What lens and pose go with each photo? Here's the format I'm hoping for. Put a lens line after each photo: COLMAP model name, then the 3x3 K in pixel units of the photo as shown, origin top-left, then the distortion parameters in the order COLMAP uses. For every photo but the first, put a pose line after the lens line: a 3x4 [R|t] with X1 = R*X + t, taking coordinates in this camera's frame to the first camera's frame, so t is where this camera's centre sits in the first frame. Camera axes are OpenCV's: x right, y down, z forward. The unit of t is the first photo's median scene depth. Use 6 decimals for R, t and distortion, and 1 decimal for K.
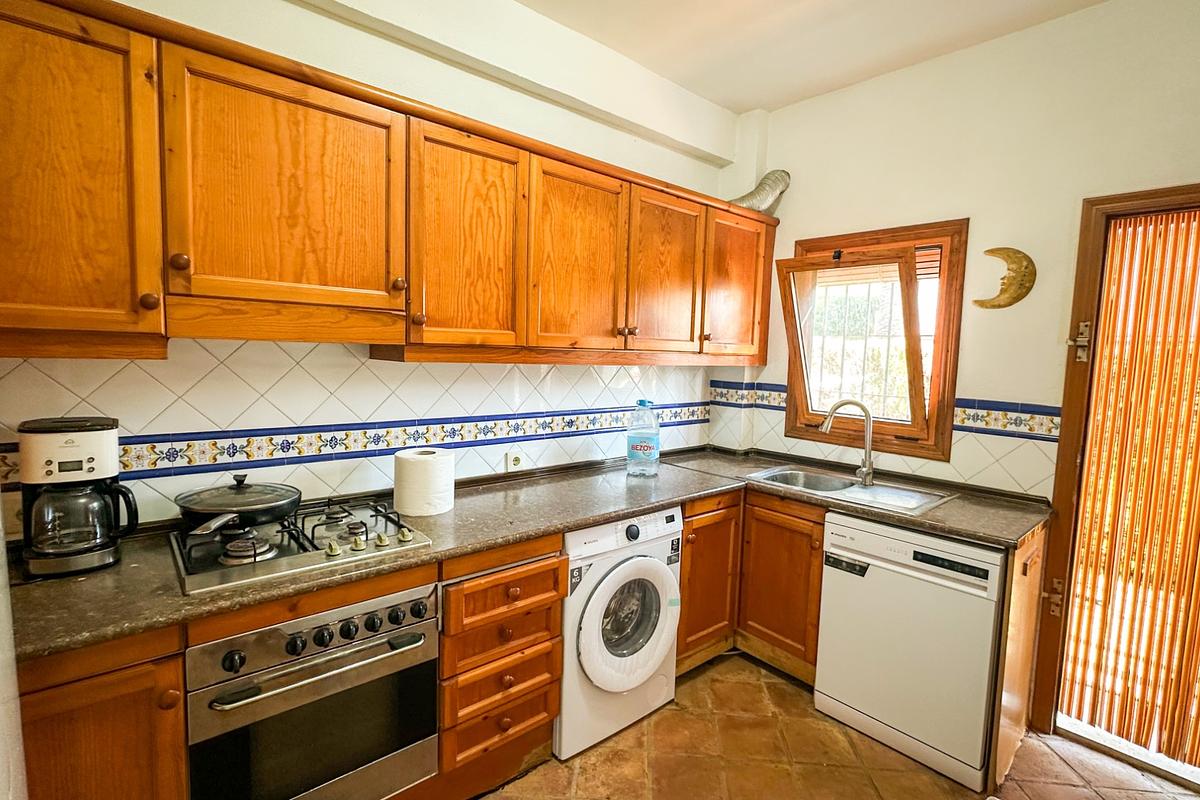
lens RADIAL K [[567.8, 0, 597.6], [0, 567.8, 396.4], [0, 0, 1]] dist [0.002897, -0.000015]
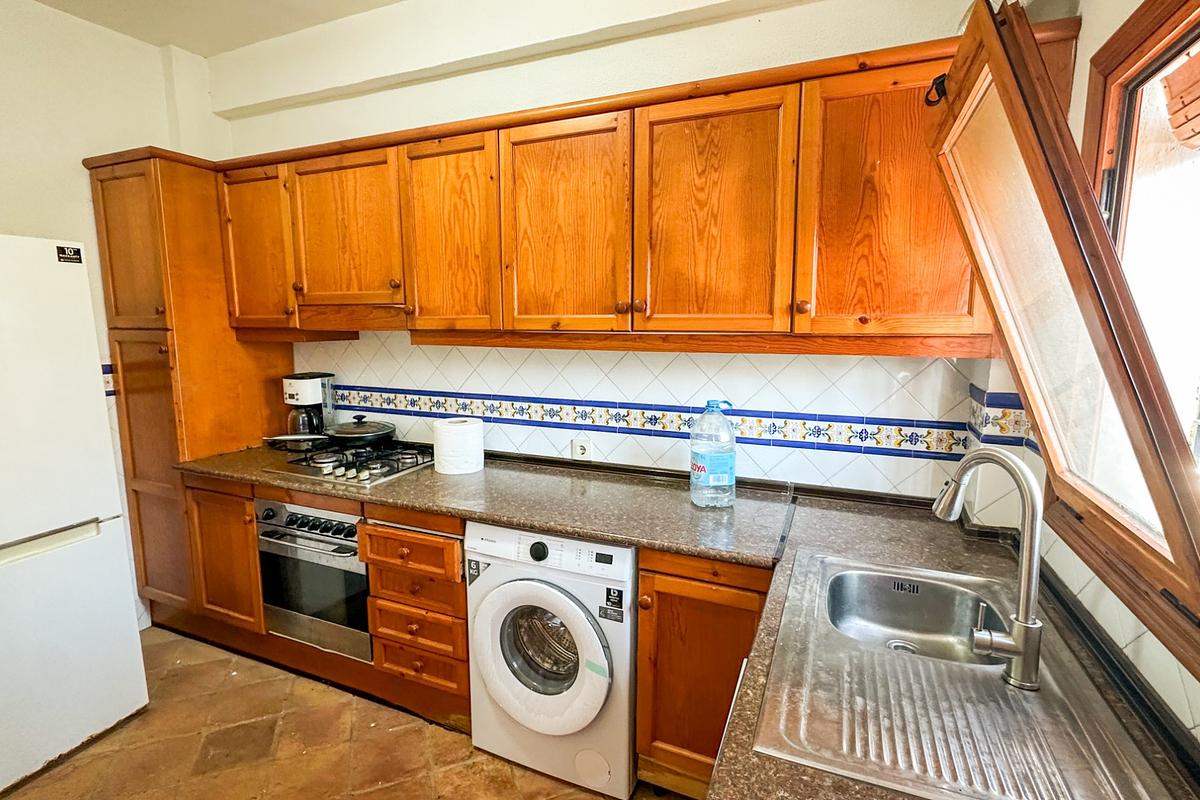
lens RADIAL K [[536.1, 0, 600.9], [0, 536.1, 397.5], [0, 0, 1]] dist [-0.000300, -0.000049]
pose [[0.444373, 0.090579, -0.891251, 0.785381], [-0.063577, 0.995555, 0.069480, -0.045578], [0.893583, 0.025788, 0.448157, 0.725565]]
